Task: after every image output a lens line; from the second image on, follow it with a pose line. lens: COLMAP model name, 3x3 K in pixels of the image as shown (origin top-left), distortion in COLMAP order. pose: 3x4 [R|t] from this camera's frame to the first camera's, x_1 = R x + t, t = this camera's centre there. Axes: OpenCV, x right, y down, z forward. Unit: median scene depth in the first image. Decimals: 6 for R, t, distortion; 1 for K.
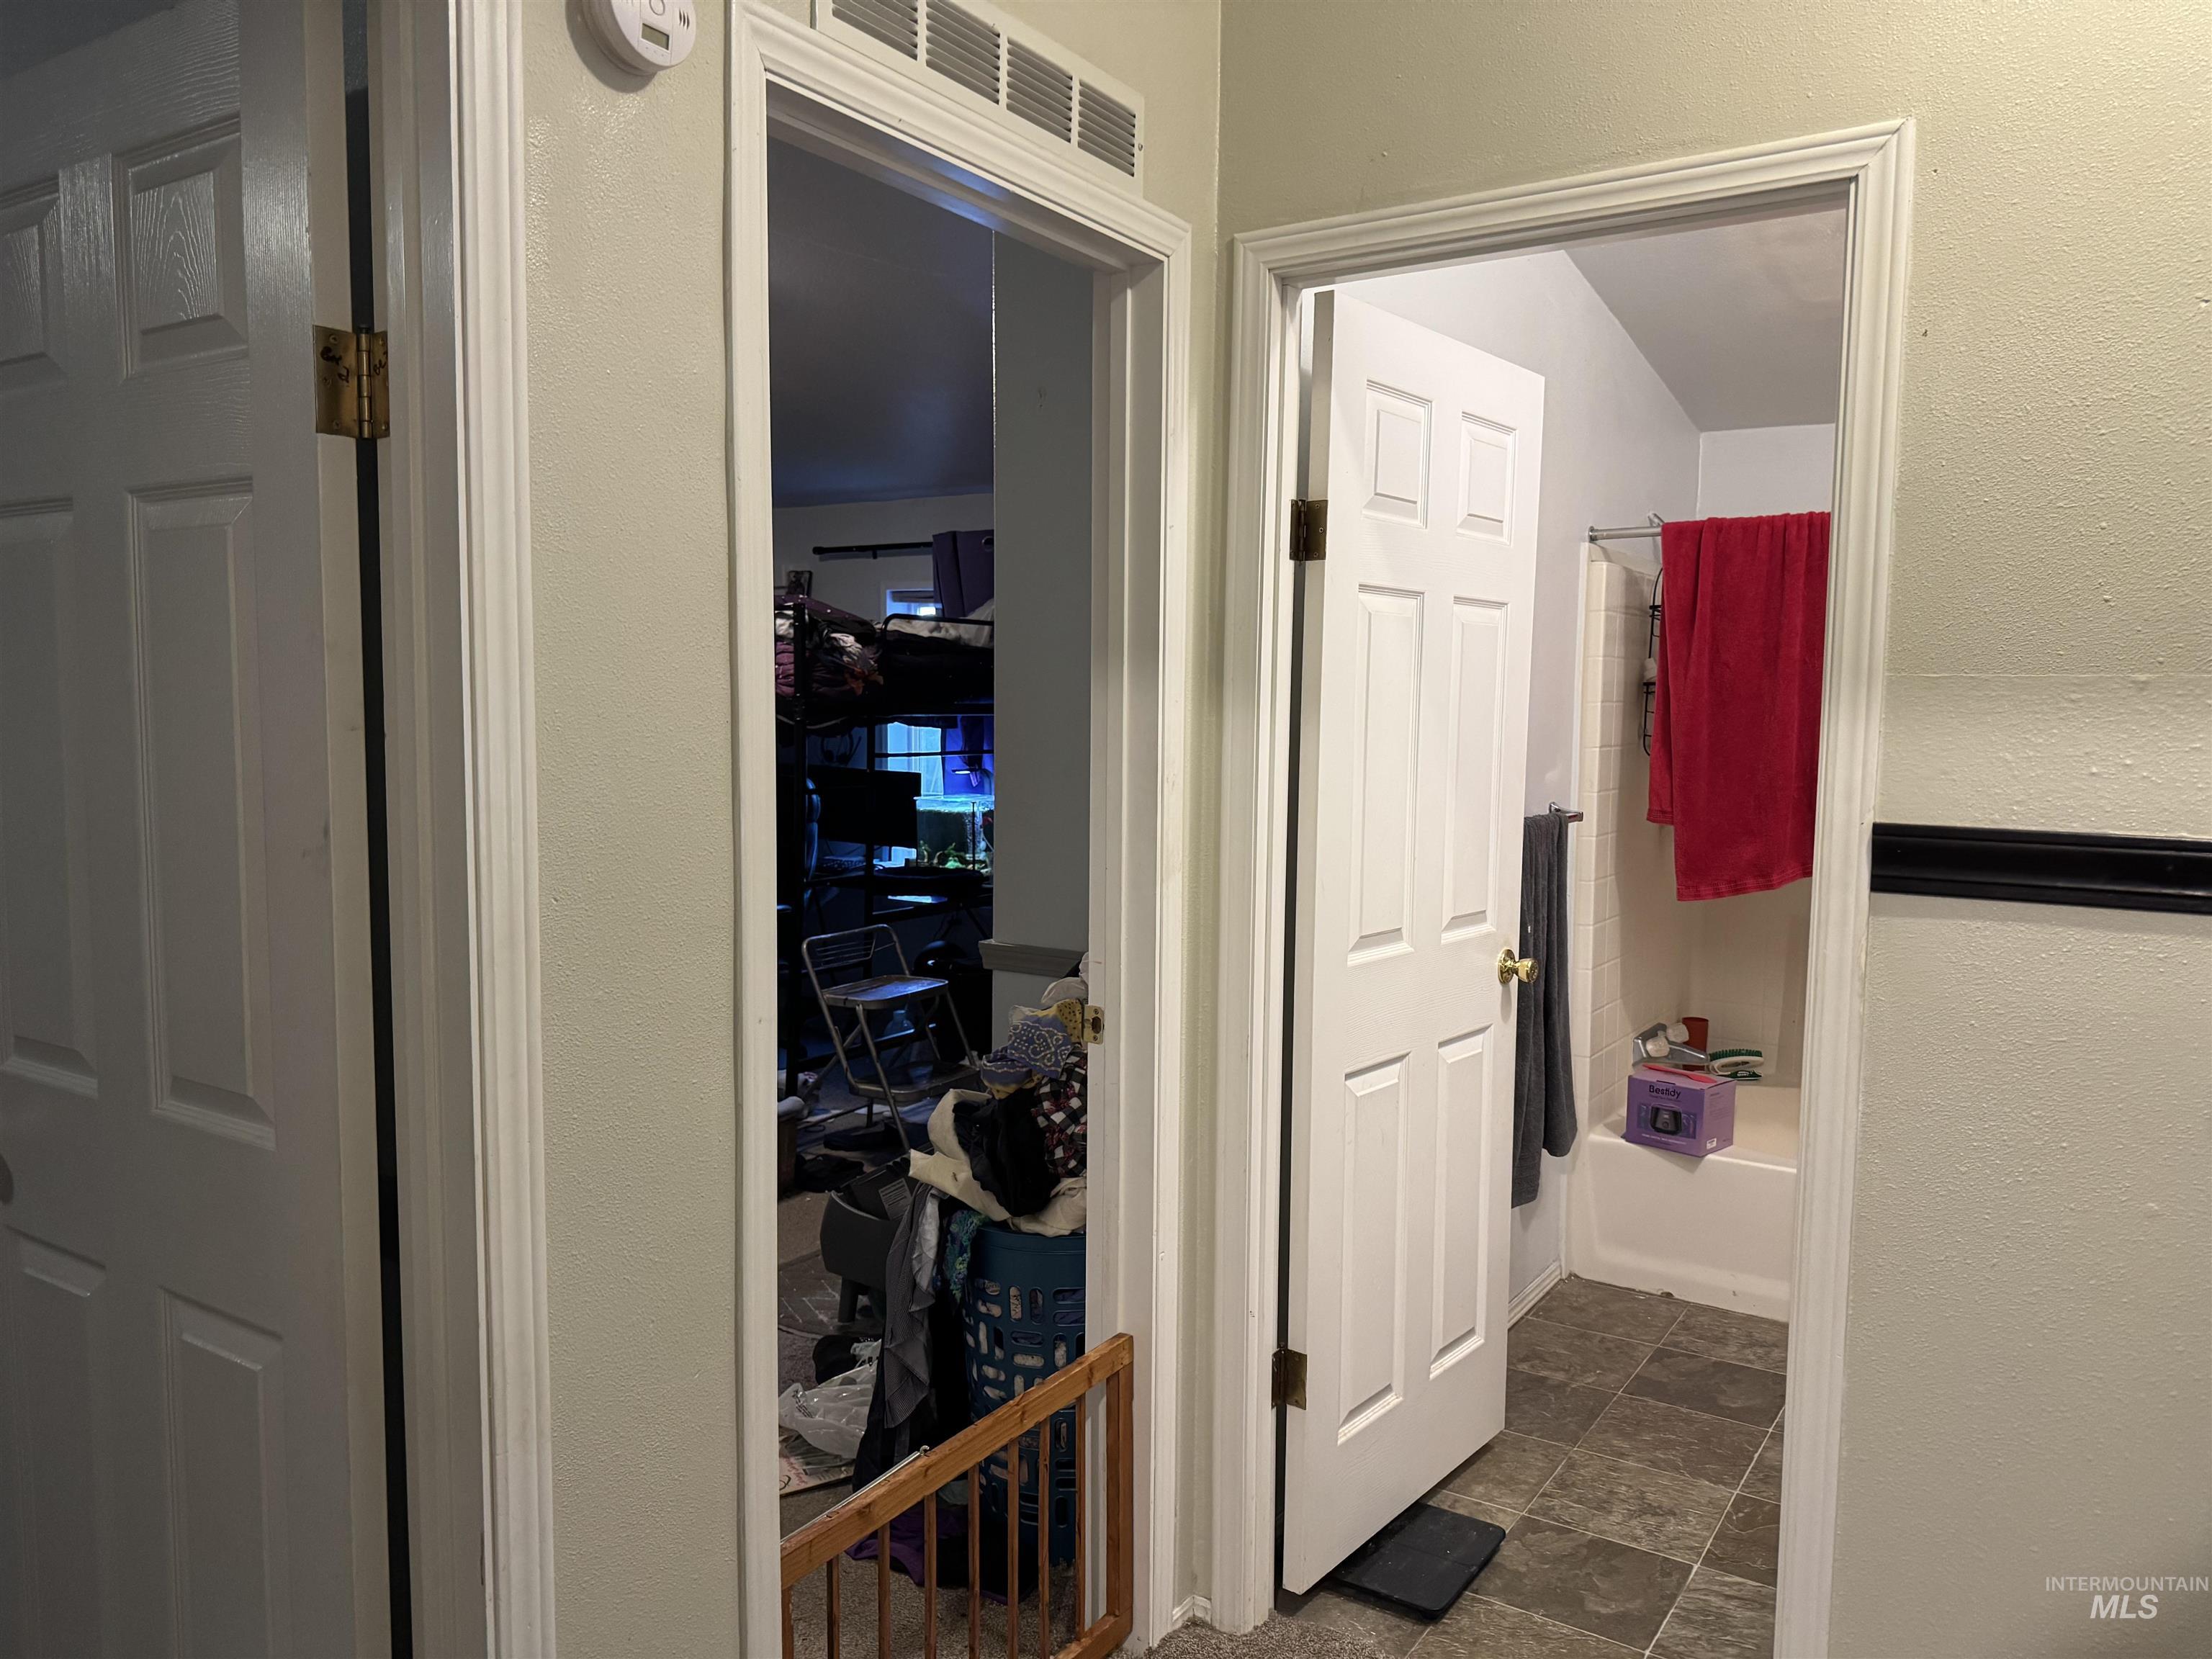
lens RADIAL K [[1584.7, 0, 1106.0], [0, 1584.7, 830.4], [0, 0, 1]] dist [0.061434, -0.076767]
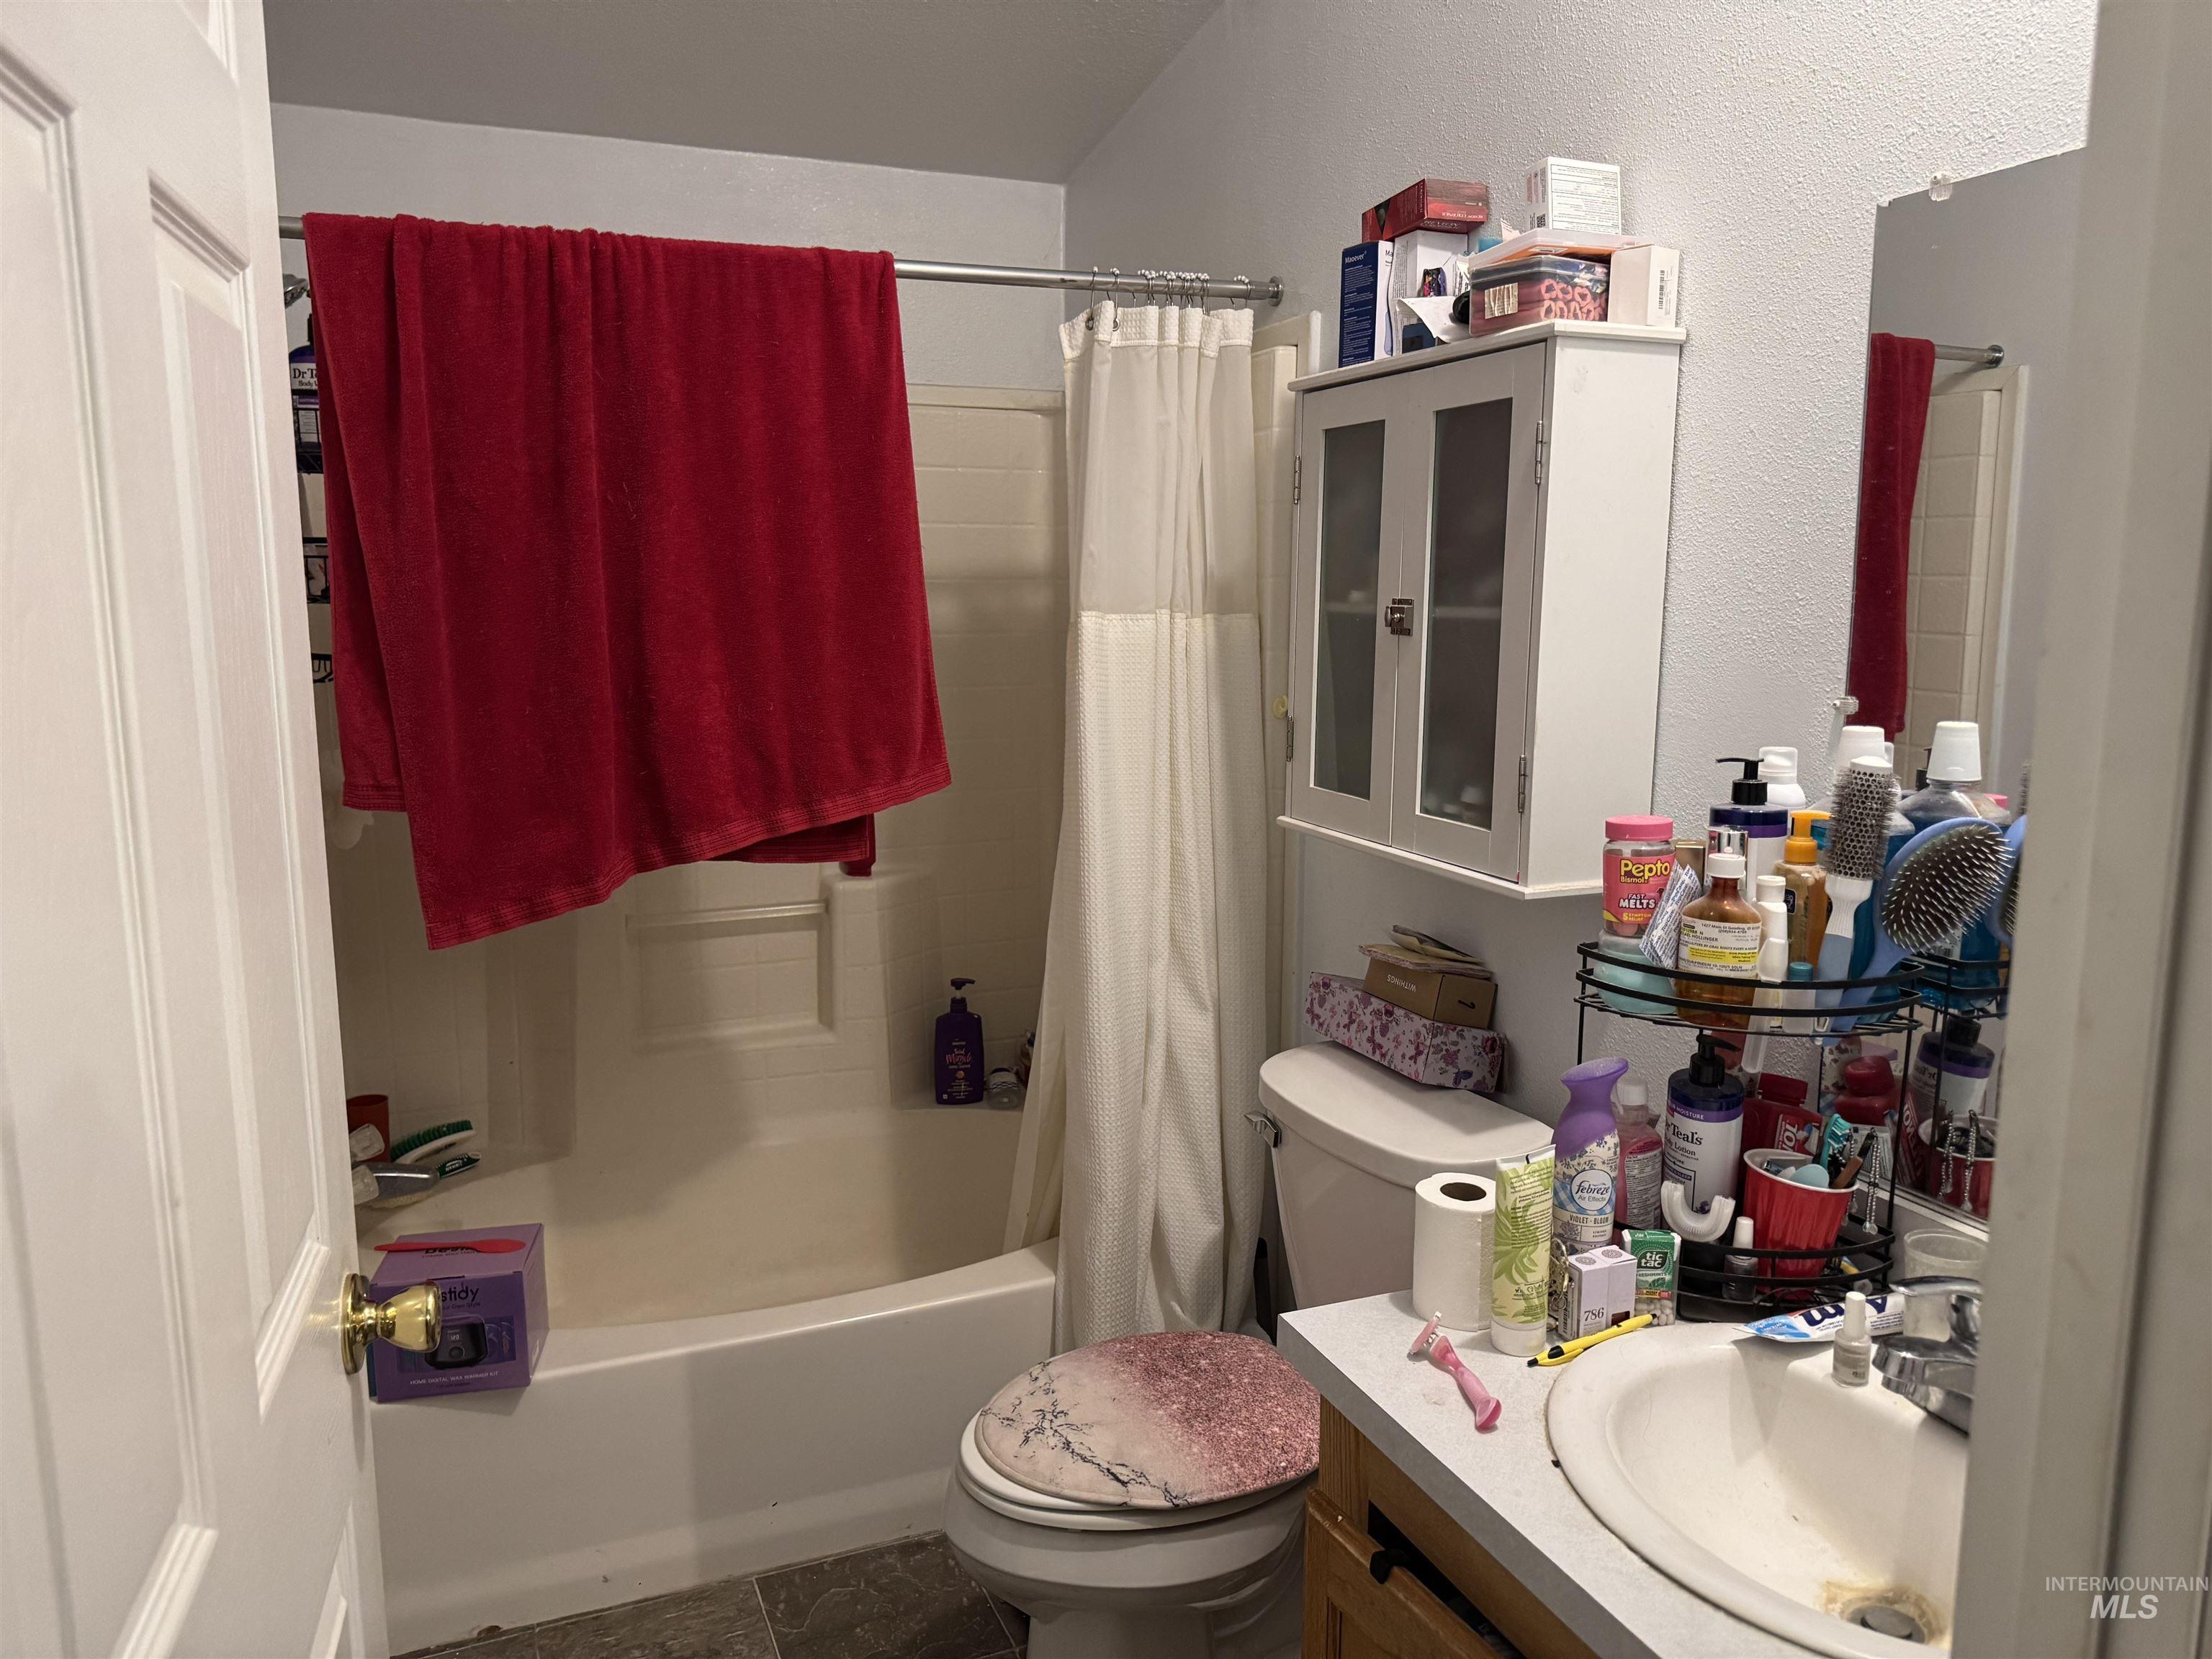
lens RADIAL K [[1584.7, 0, 1106.9], [0, 1584.7, 837.2], [0, 0, 1]] dist [0.061434, -0.076767]
pose [[0.554217, -0.148750, 0.818973, 0.050577], [0.076336, 0.988839, 0.127944, -0.045698], [-0.828864, -0.008392, 0.559387, 0.521034]]
